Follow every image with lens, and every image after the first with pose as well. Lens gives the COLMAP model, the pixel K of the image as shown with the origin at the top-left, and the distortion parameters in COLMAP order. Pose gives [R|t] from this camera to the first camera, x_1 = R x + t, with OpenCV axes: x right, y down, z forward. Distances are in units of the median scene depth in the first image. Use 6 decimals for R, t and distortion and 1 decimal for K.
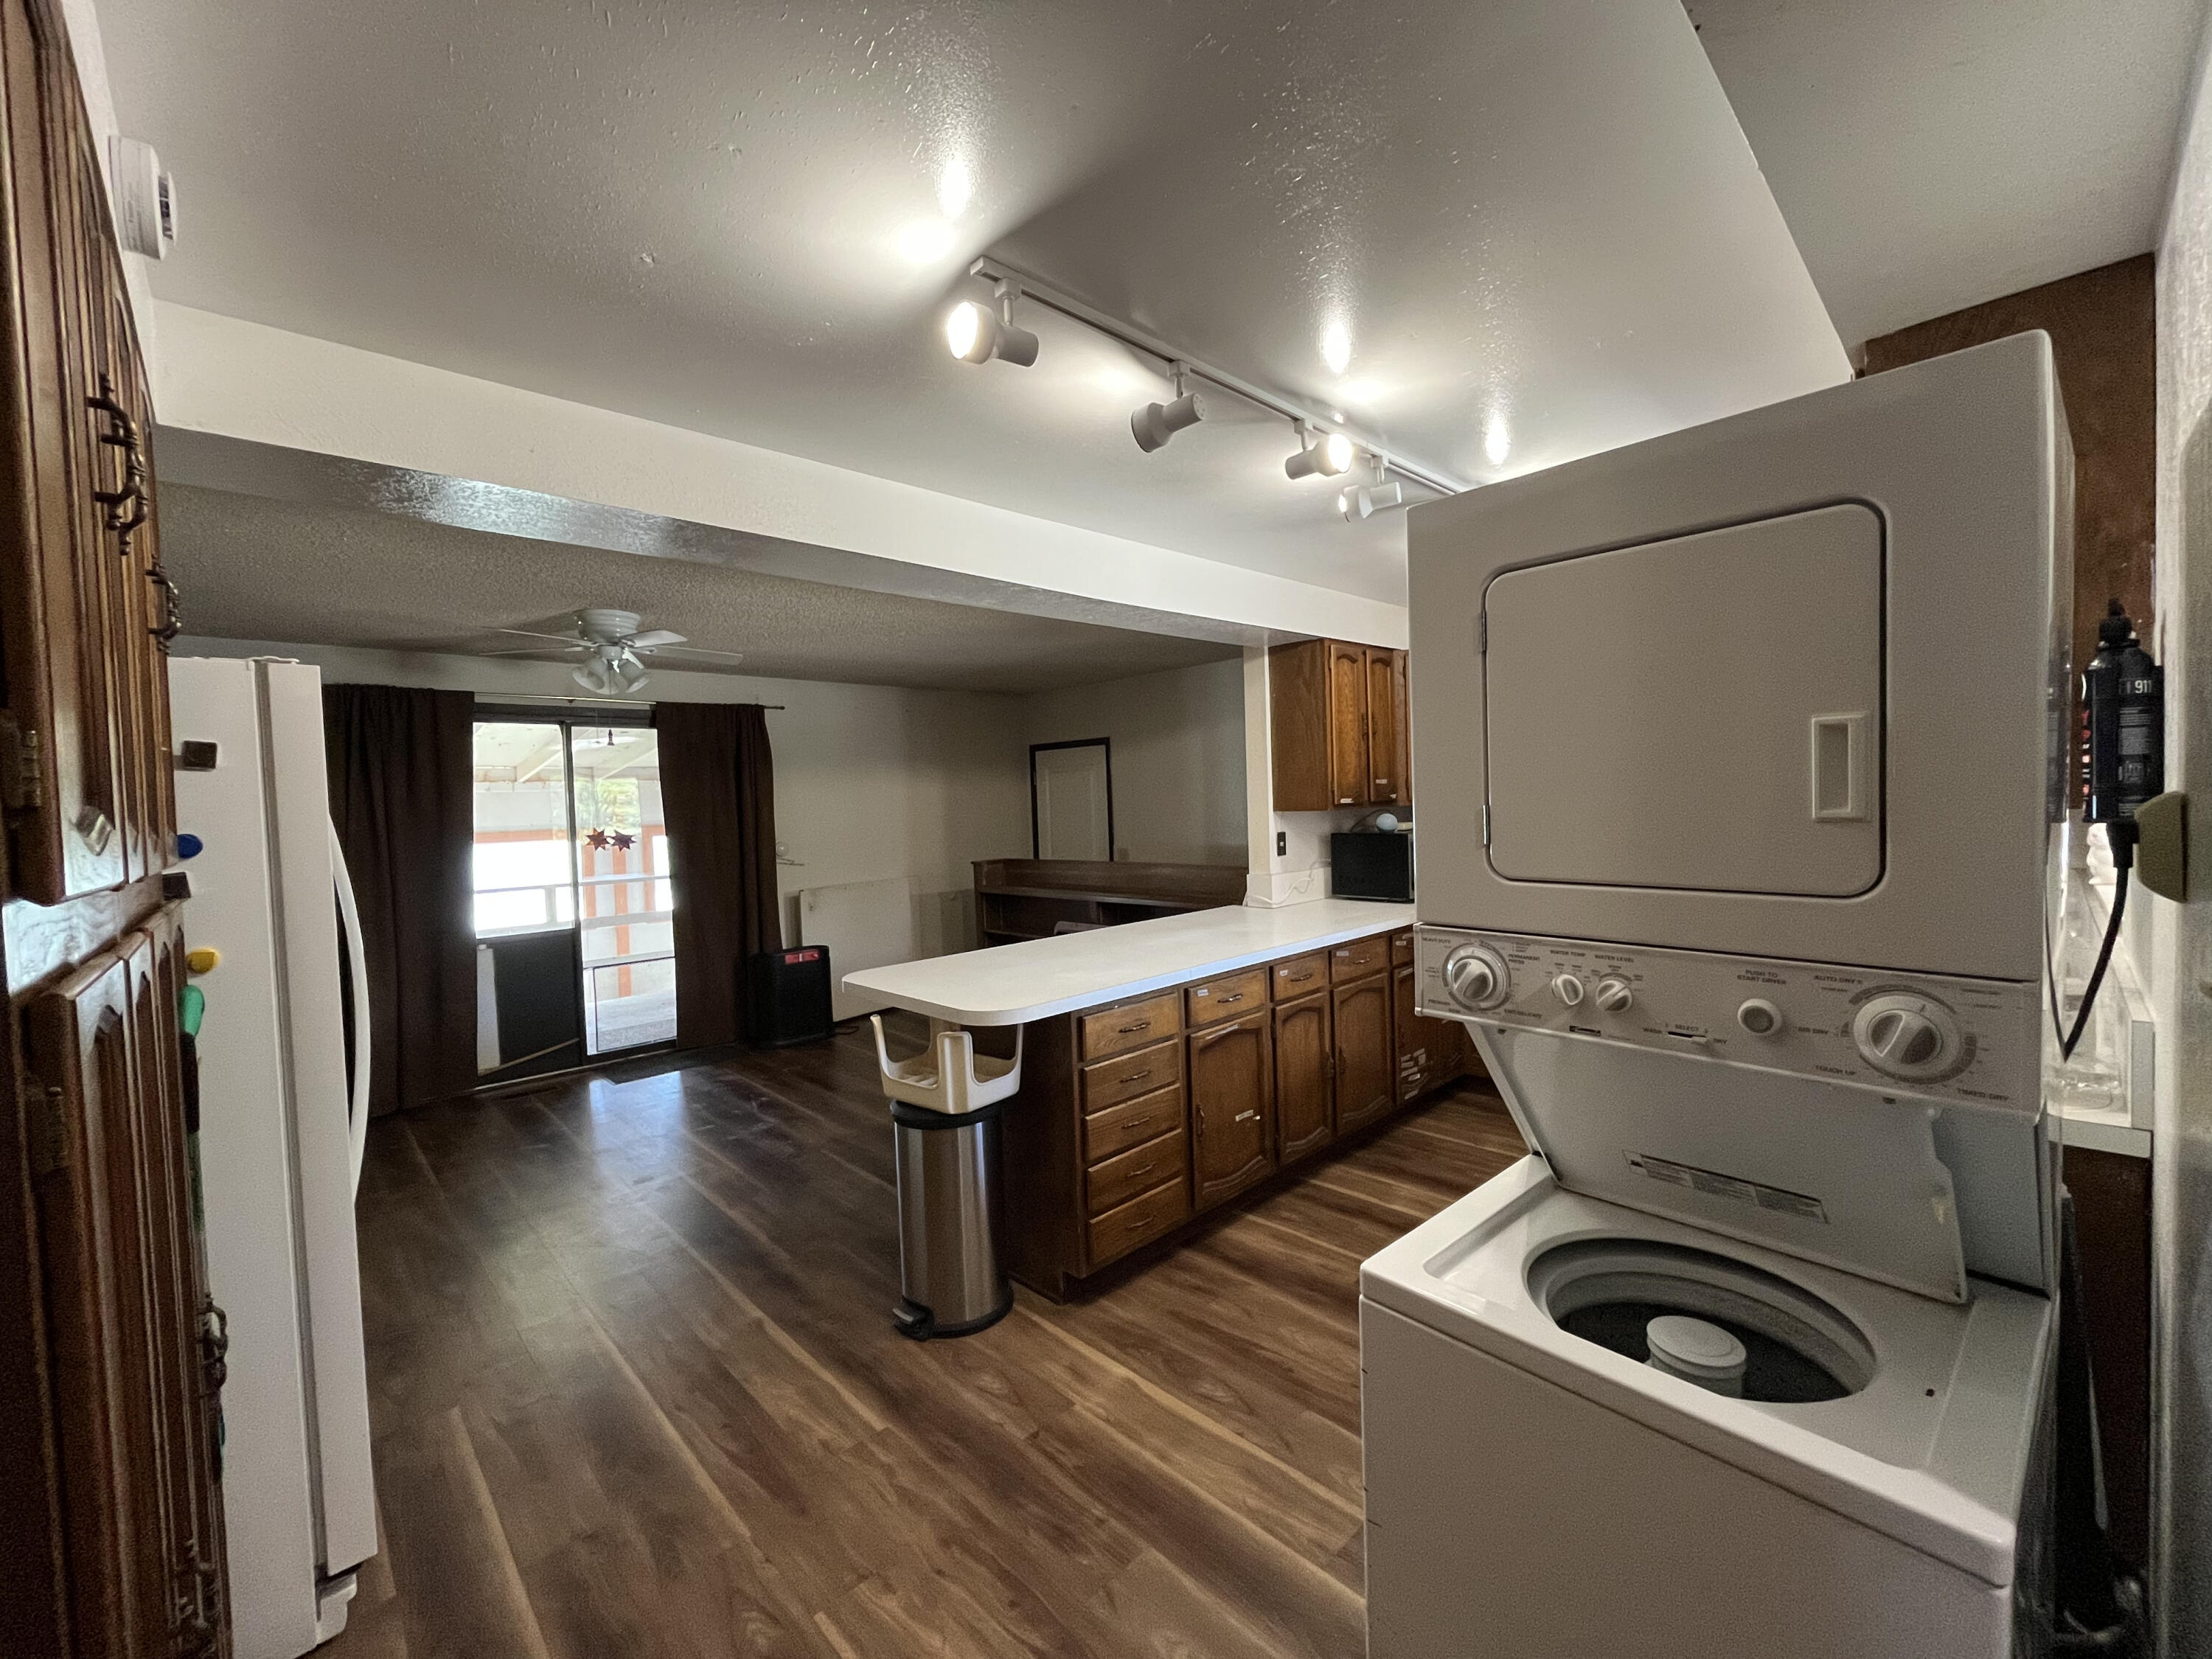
lens RADIAL K [[895.6, 0, 1102.8], [0, 895.6, 827.9], [0, 0, 1]] dist [-0.002720, 0.000020]
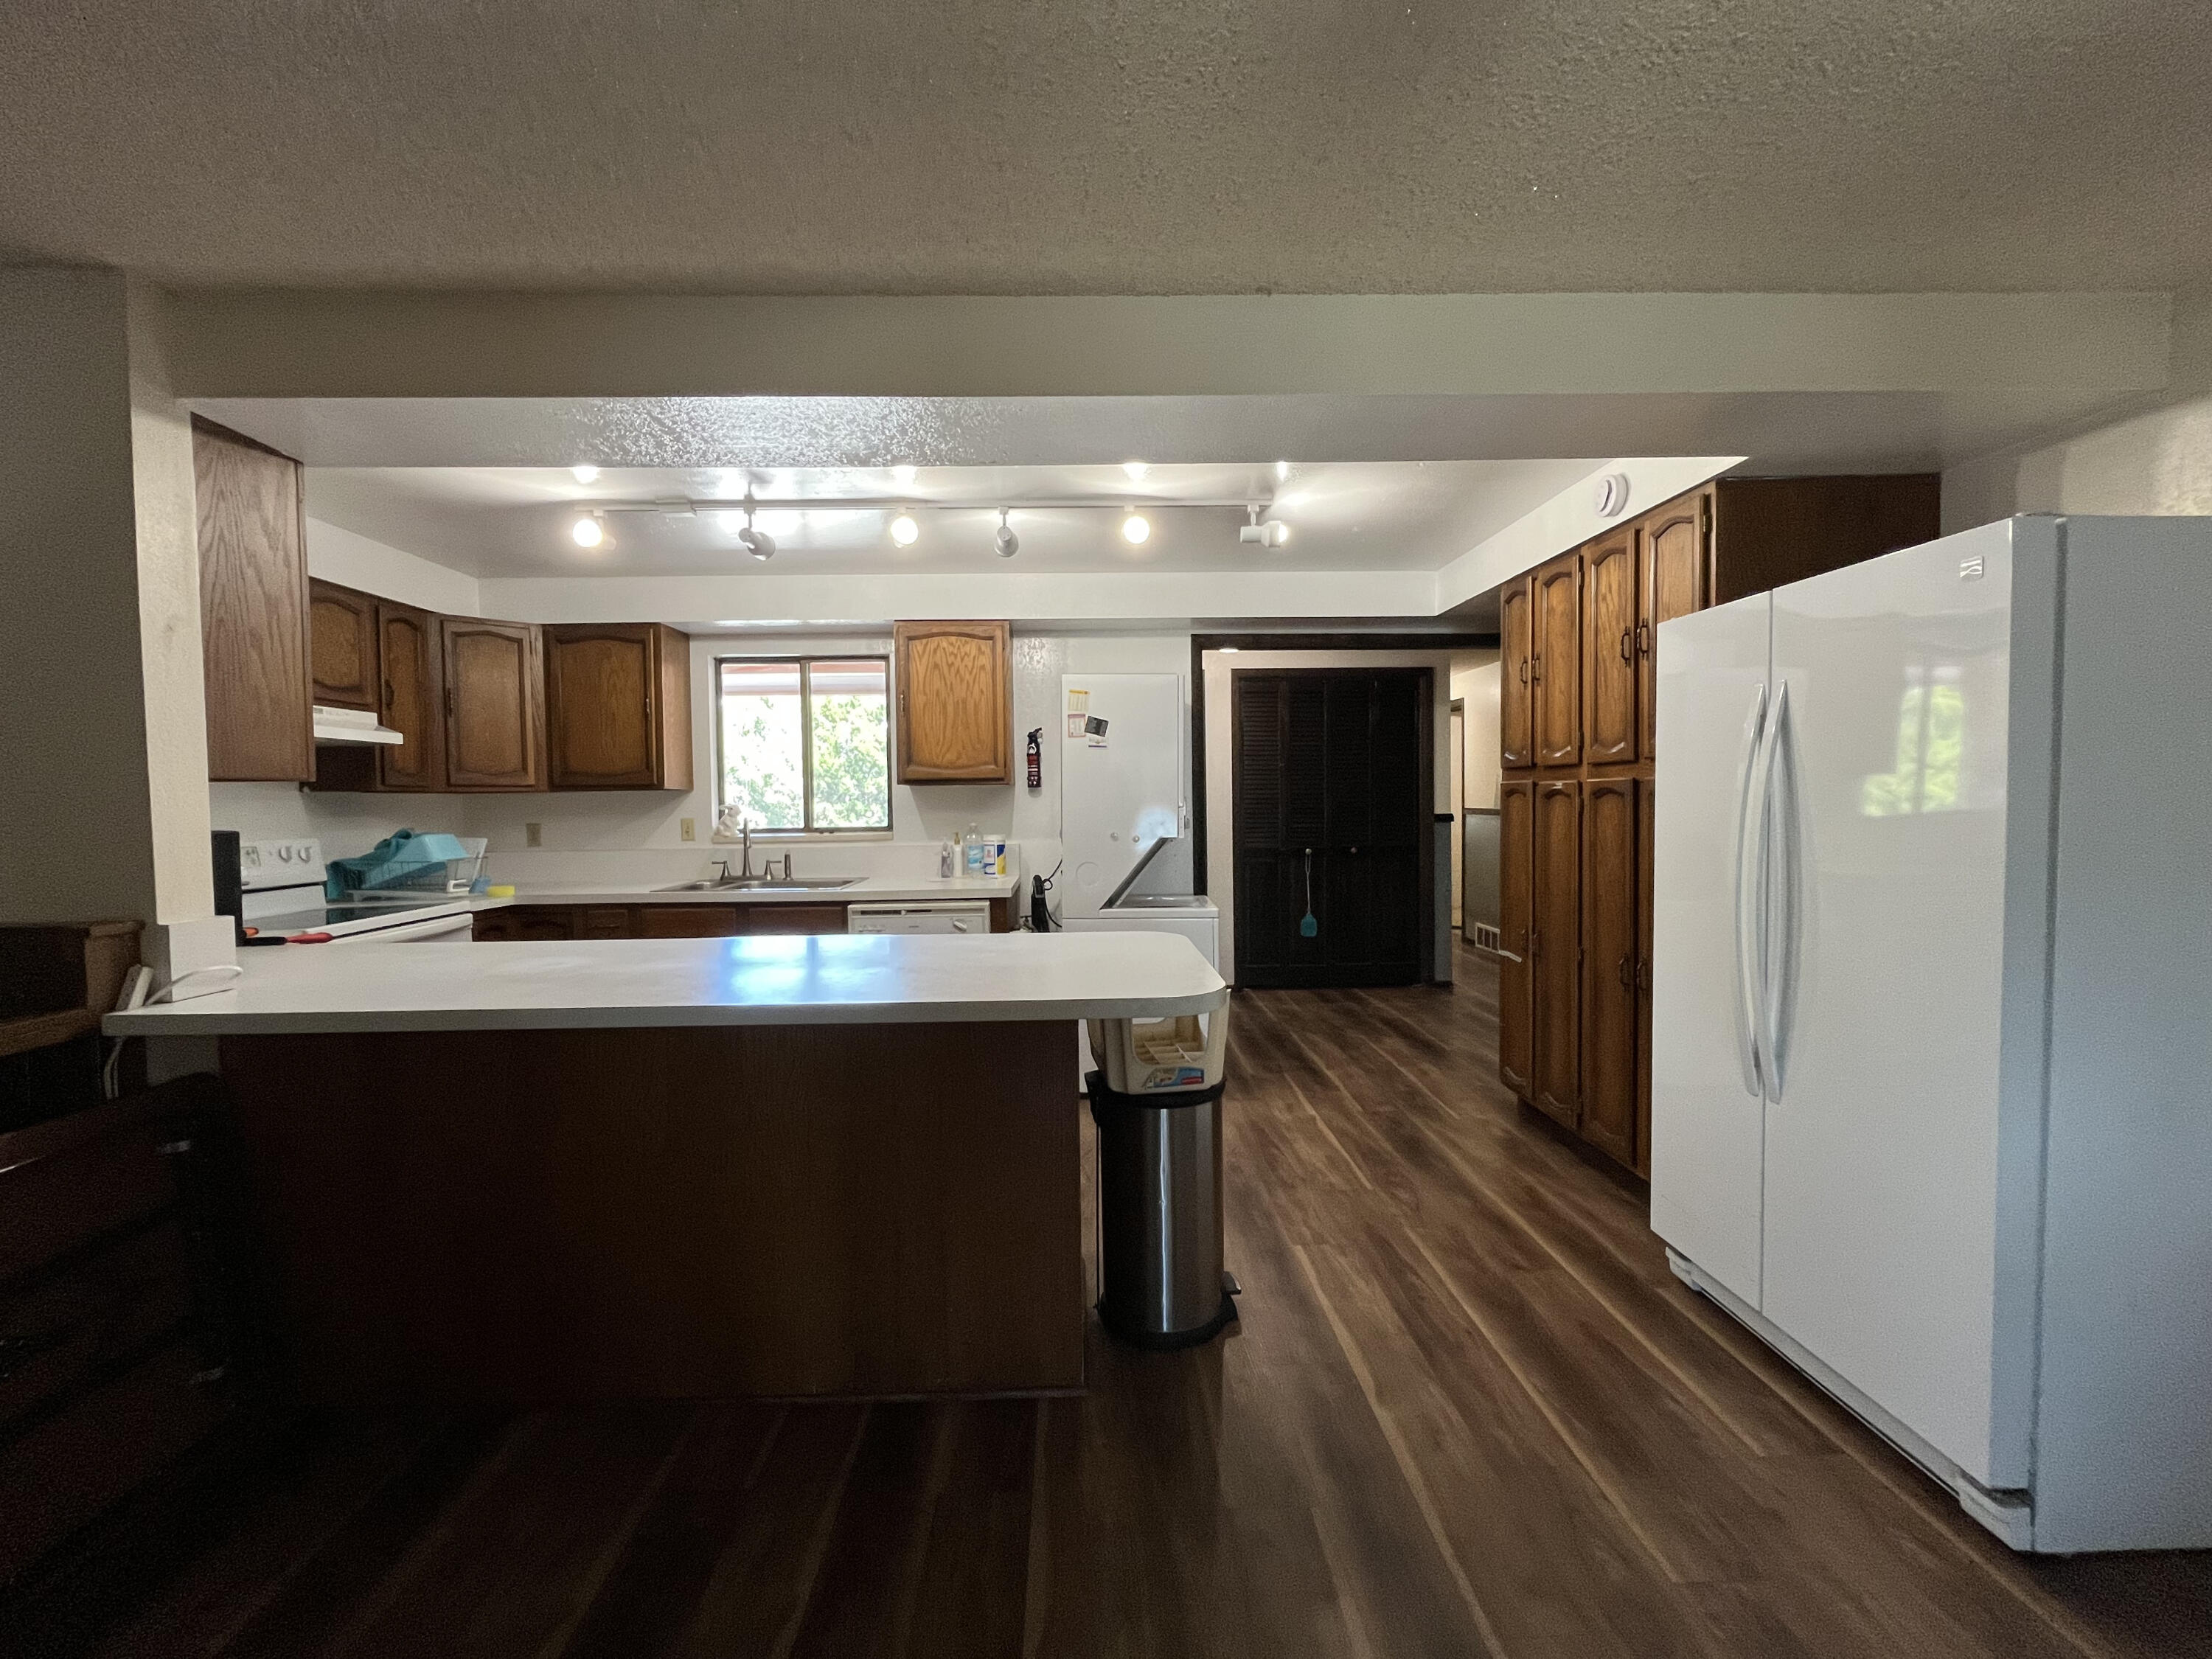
lens RADIAL K [[895.6, 0, 1108.4], [0, 895.6, 830.6], [0, 0, 1]] dist [-0.002720, 0.000020]
pose [[-0.748794, 0.024863, 0.662336, -0.643884], [0.060884, 0.997651, 0.031381, 0.032080], [-0.660000, 0.063823, -0.748549, 1.500684]]
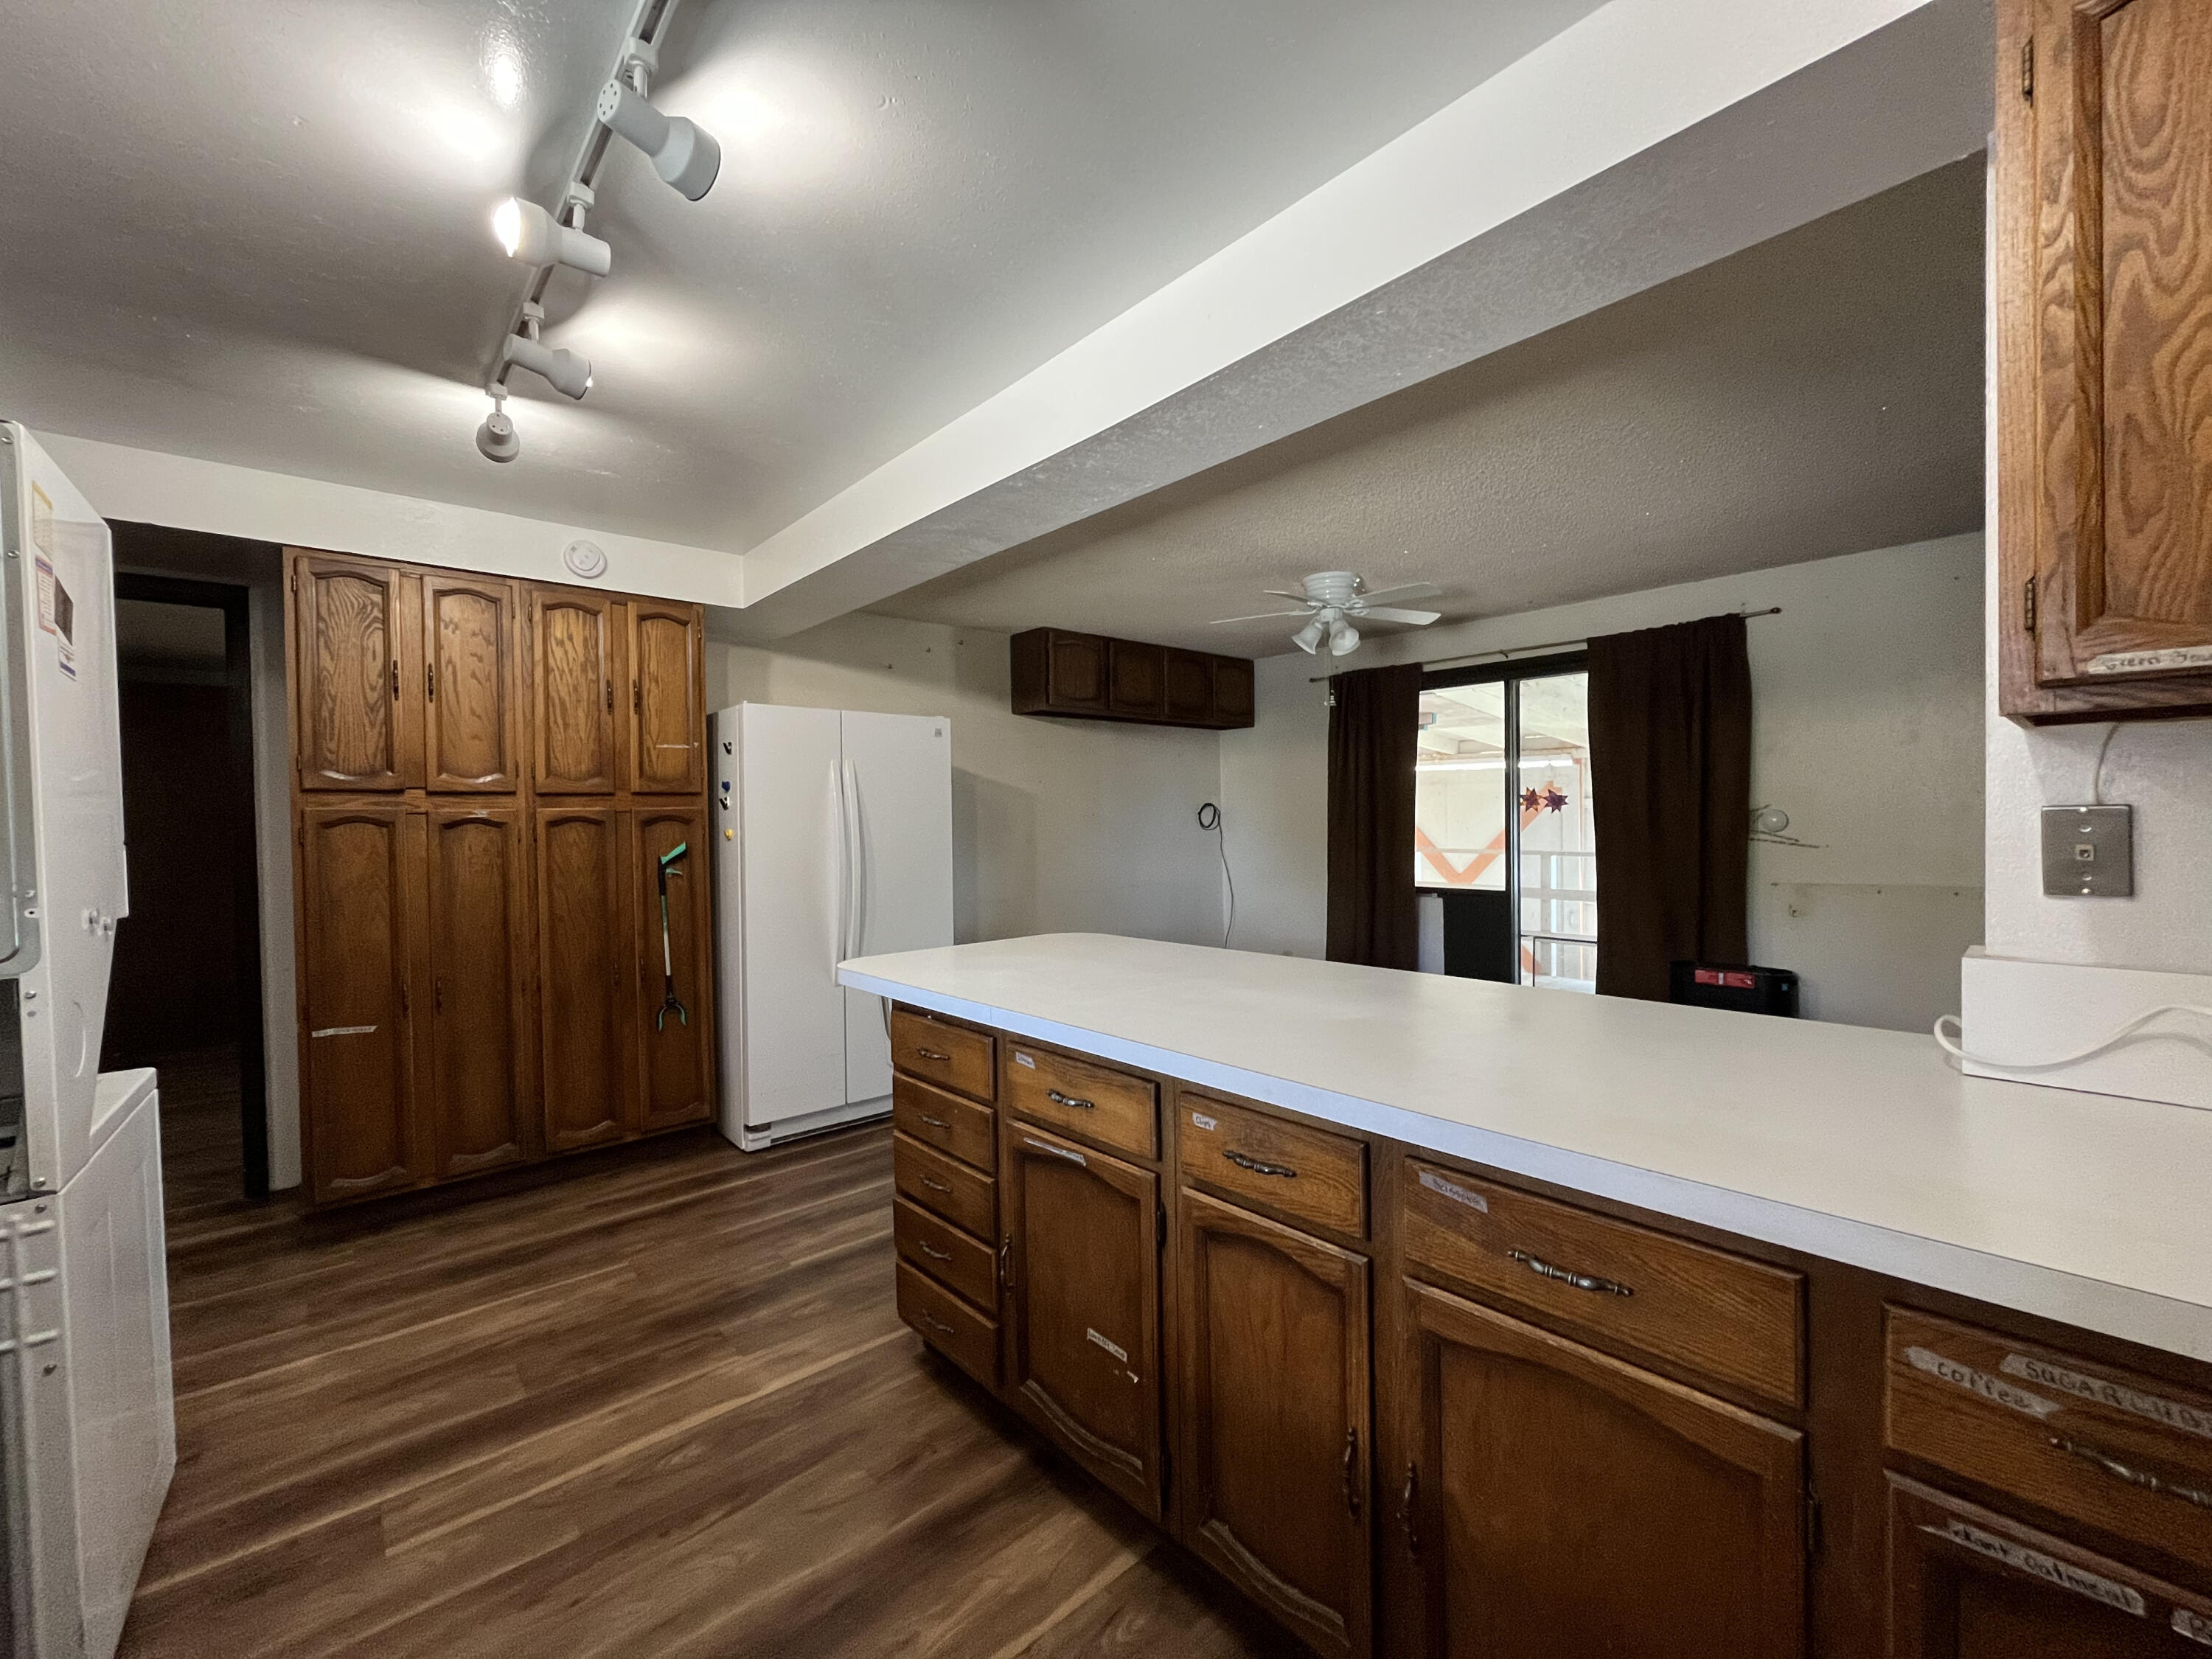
lens RADIAL K [[895.6, 0, 1100.1], [0, 895.6, 831.2], [0, 0, 1]] dist [-0.002720, 0.000020]
pose [[-0.034343, 0.052055, -0.998053, 0.687543], [-0.011393, 0.998557, 0.052474, 0.002060], [0.999345, 0.013173, -0.033701, 1.063973]]
